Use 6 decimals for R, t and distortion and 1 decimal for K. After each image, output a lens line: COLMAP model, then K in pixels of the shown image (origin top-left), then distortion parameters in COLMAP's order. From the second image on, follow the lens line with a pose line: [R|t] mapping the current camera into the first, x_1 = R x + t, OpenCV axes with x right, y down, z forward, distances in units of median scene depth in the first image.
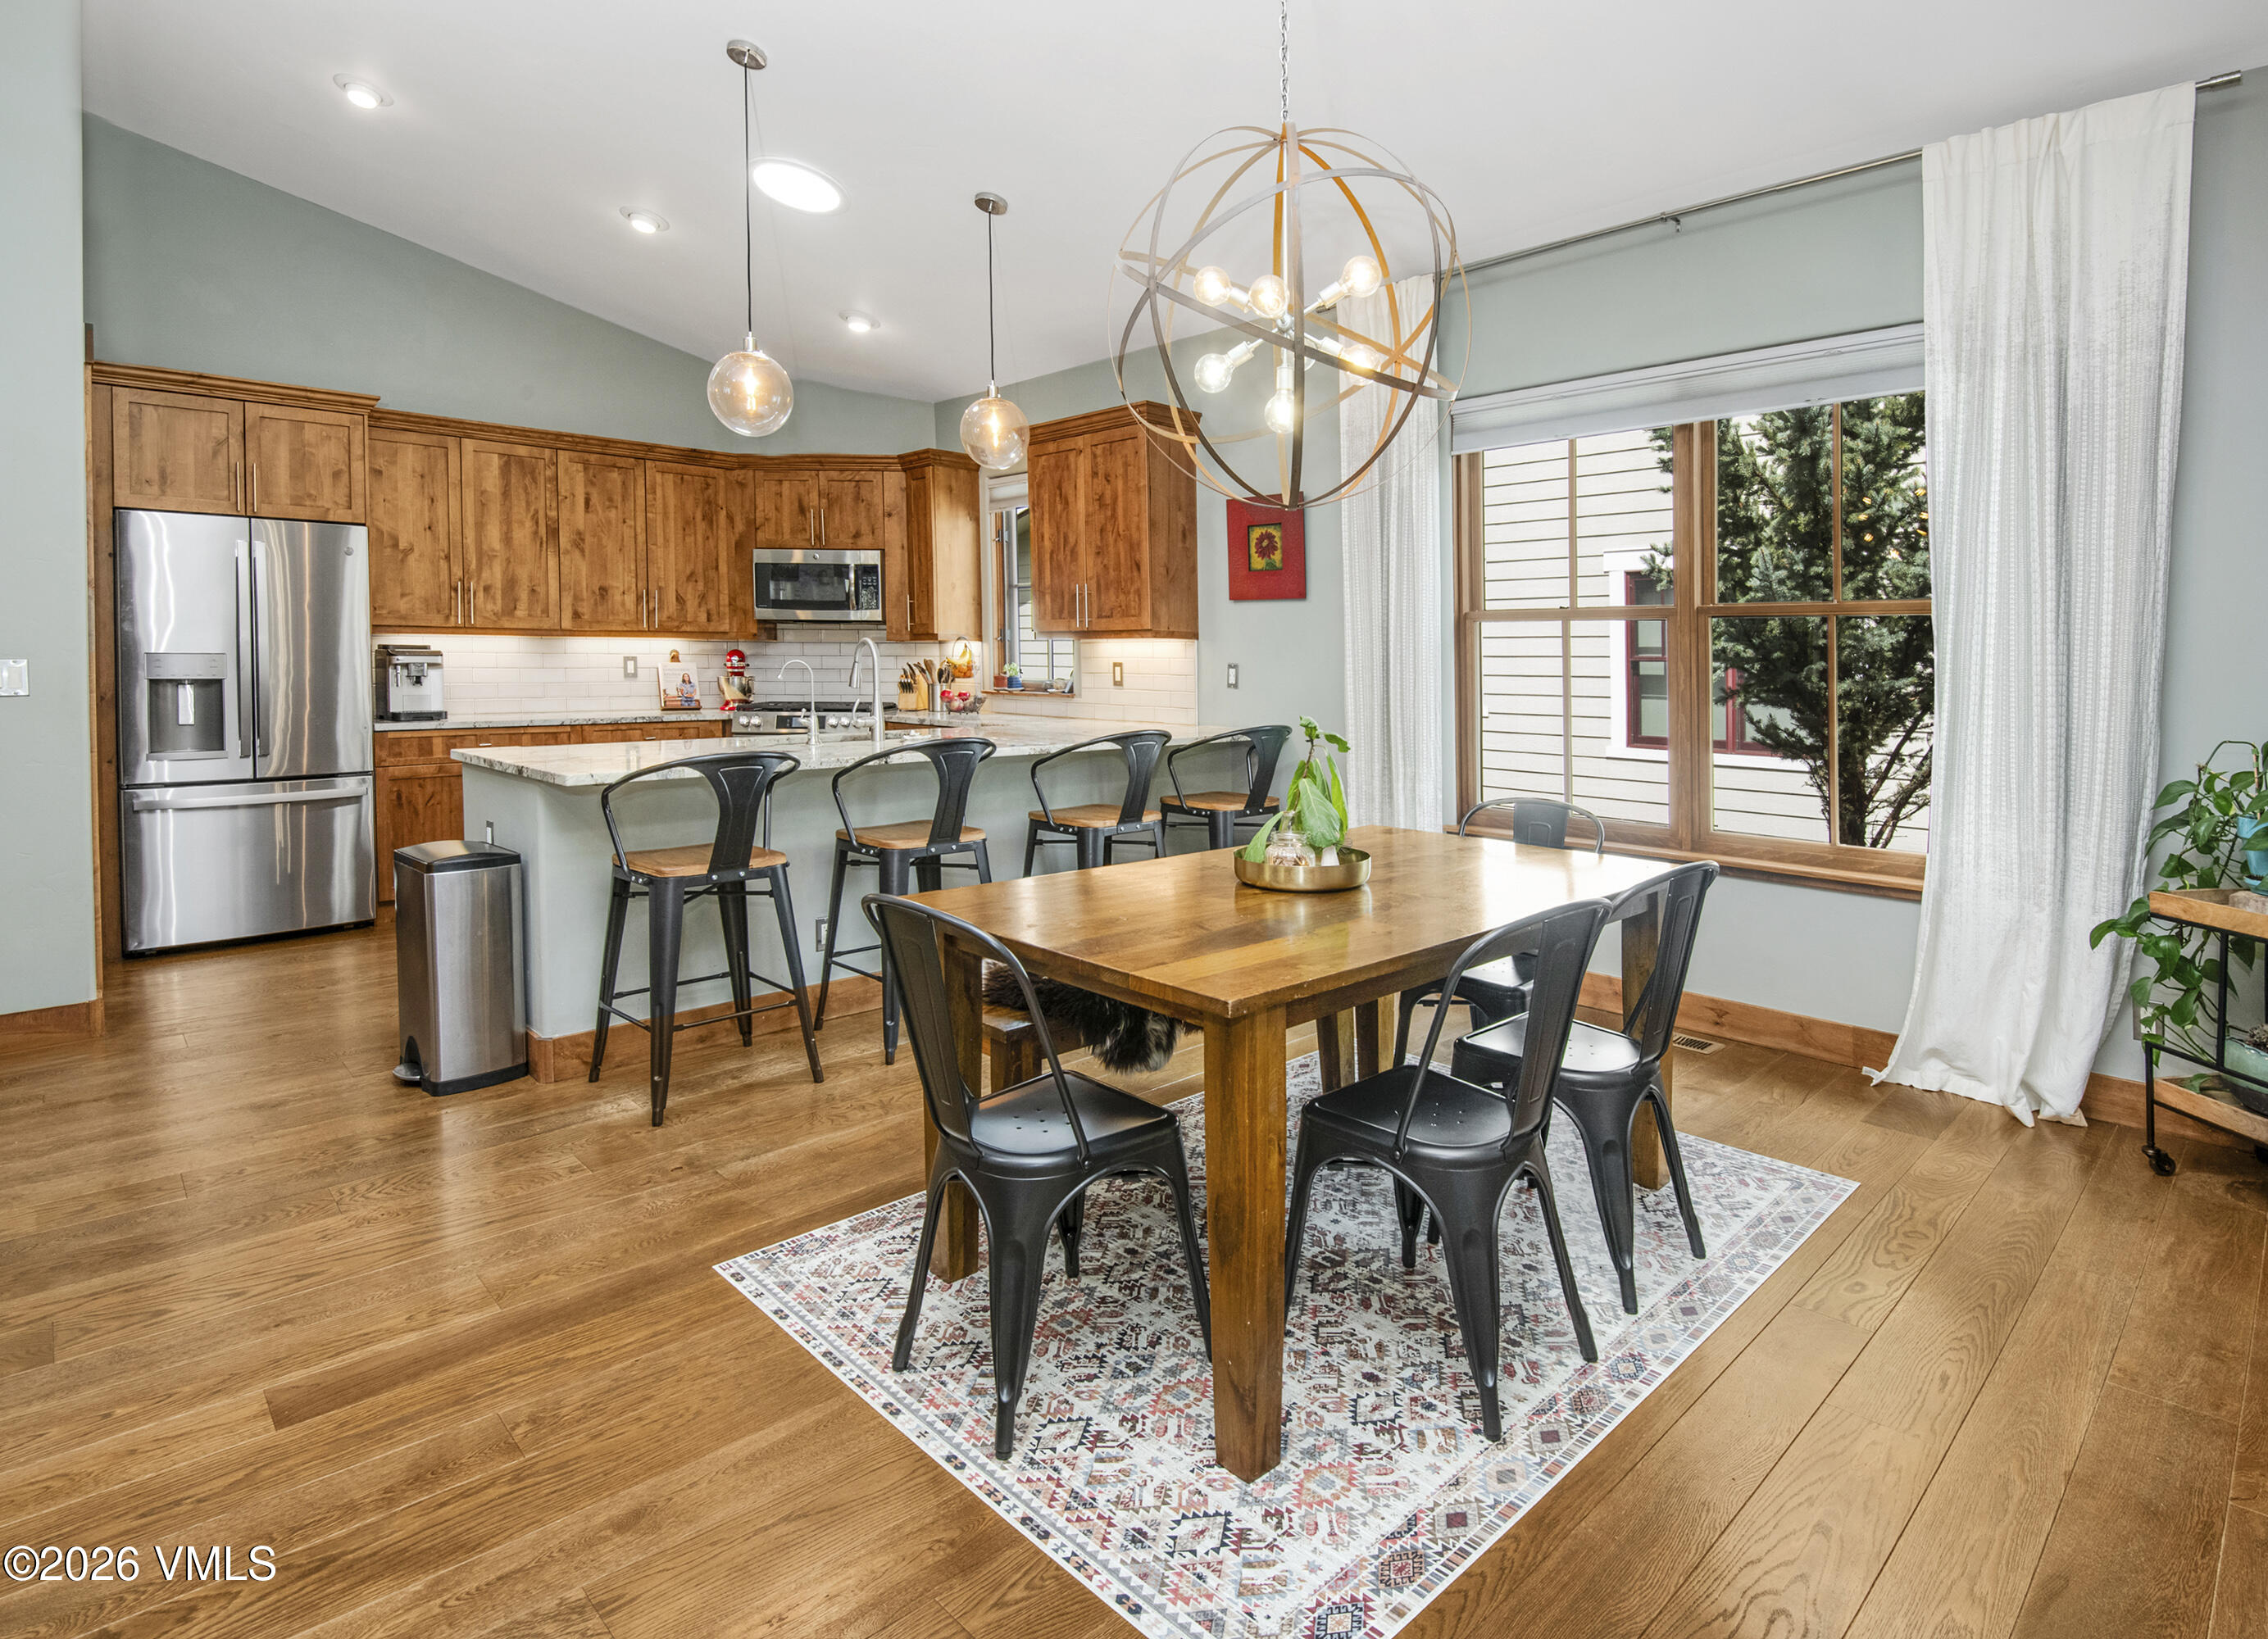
lens RADIAL K [[1179.6, 0, 1248.9], [0, 1179.6, 690.5], [0, 0, 1]] dist [-0.002496, -0.025488]
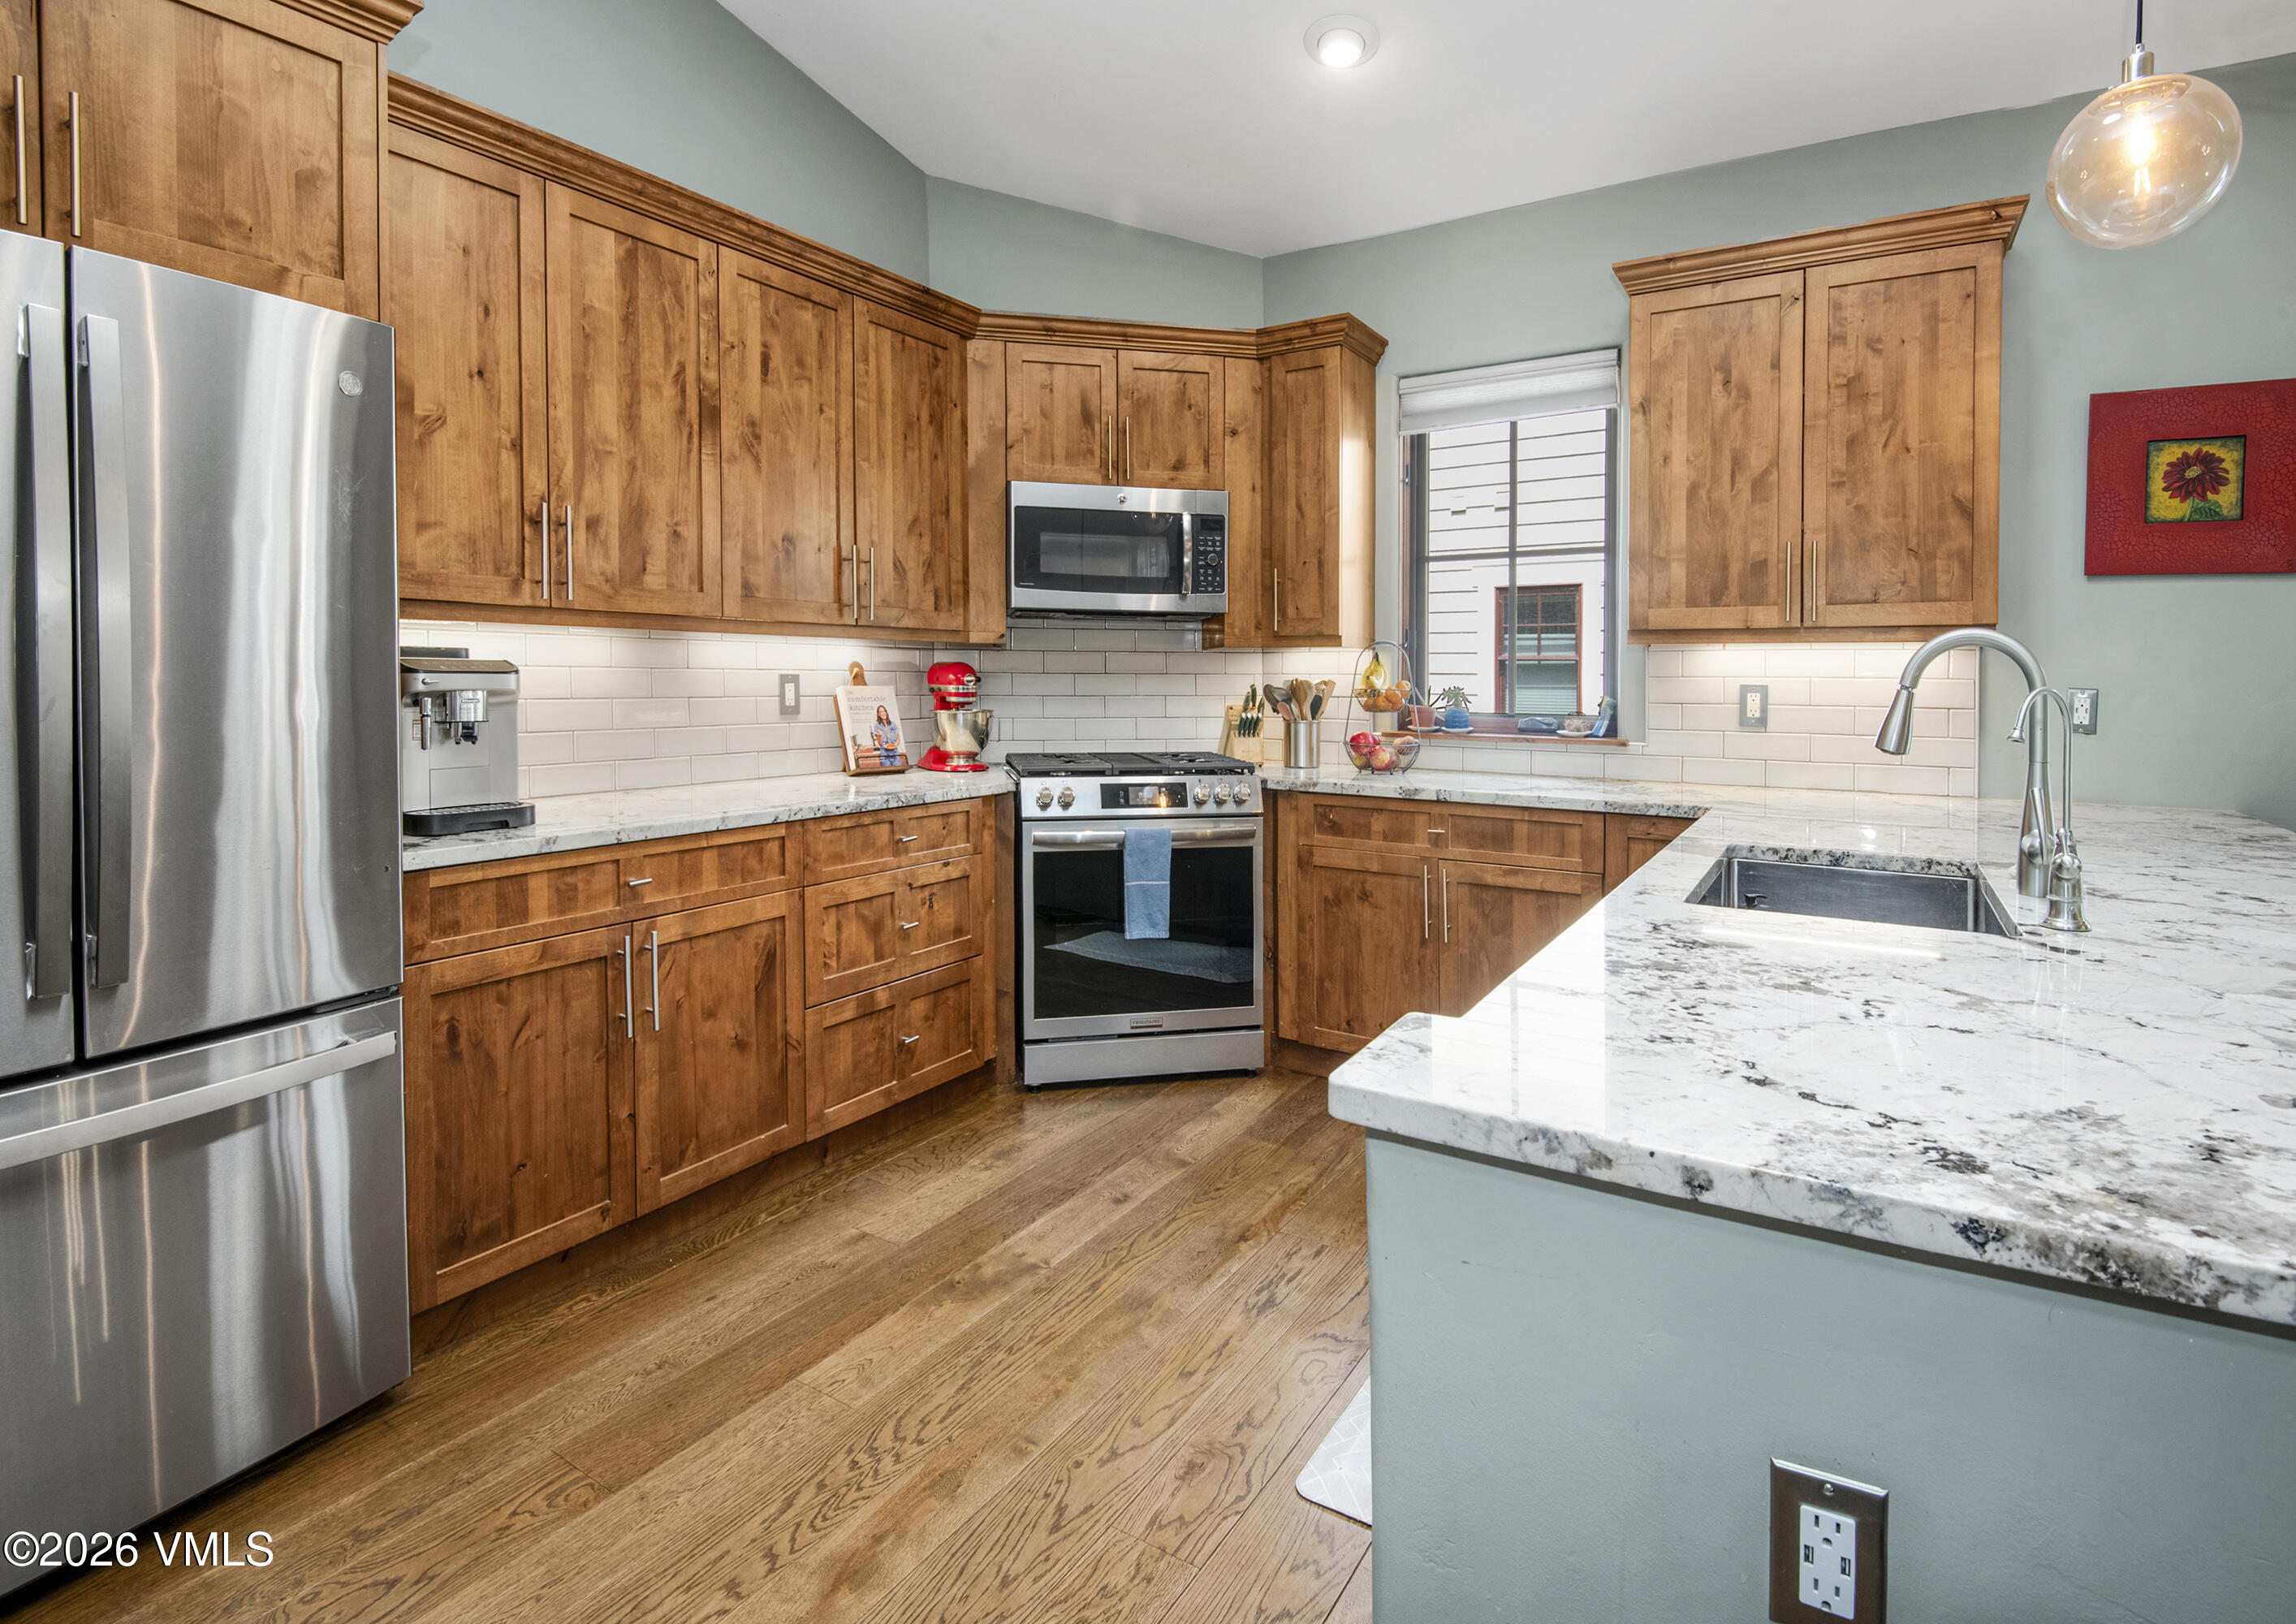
lens RADIAL K [[1075.2, 0, 1118.9], [0, 1075.2, 691.8], [0, 0, 1]] dist [-0.032878, -0.001481]
pose [[0.983039, -0.003103, 0.183368, -0.509375], [0.005520, 0.999904, -0.012671, -0.015640], [-0.183312, 0.013468, 0.982963, 0.544120]]
